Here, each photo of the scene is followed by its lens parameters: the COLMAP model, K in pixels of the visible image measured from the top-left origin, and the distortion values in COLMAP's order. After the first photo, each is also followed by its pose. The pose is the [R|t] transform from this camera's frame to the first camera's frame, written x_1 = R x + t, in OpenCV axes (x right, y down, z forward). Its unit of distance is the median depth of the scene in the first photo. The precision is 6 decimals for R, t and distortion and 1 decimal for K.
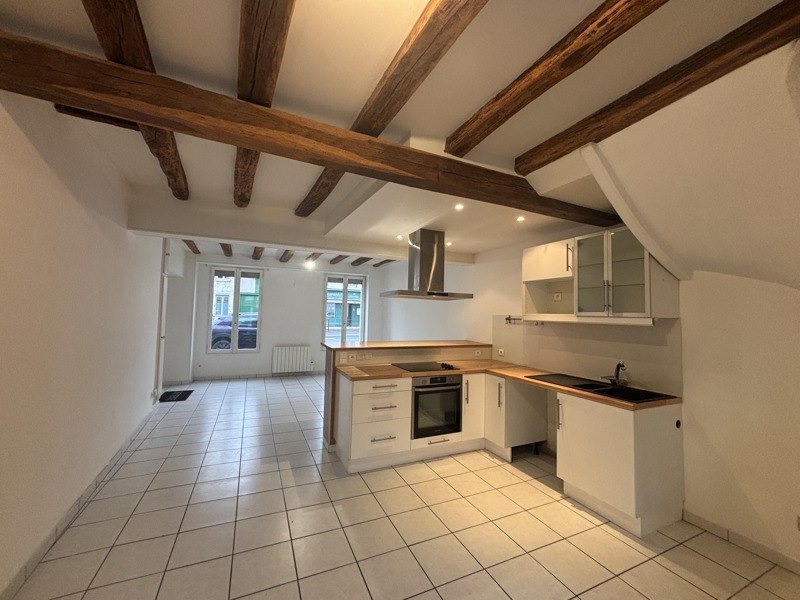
lens RADIAL K [[319.8, 0, 400.0], [0, 319.8, 300.0], [0, 0, 1]] dist [-0.001030, 0.000111]
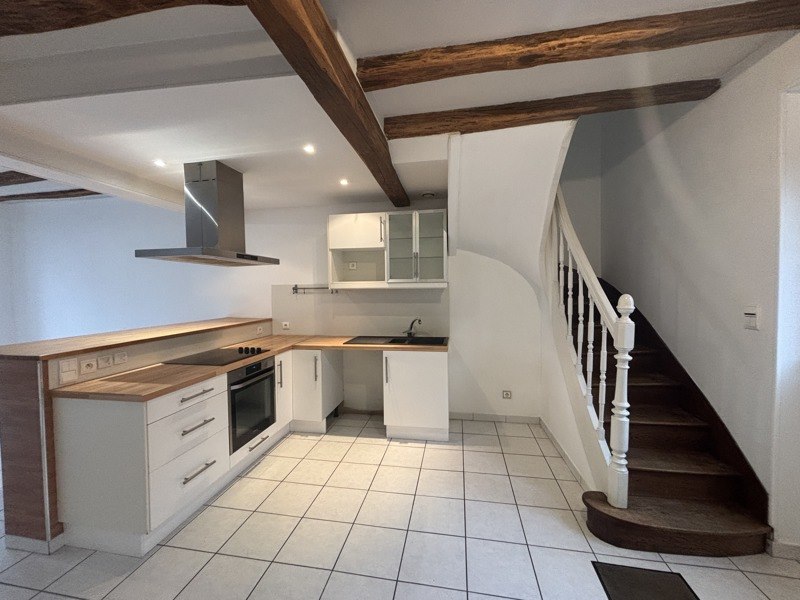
lens RADIAL K [[319.8, 0, 400.0], [0, 319.8, 300.0], [0, 0, 1]] dist [-0.001030, 0.000111]
pose [[0.574905, -0.058951, 0.816094, -0.323107], [-0.012643, 0.996642, 0.080899, 0.017677], [-0.818122, -0.056827, 0.572229, 0.289071]]
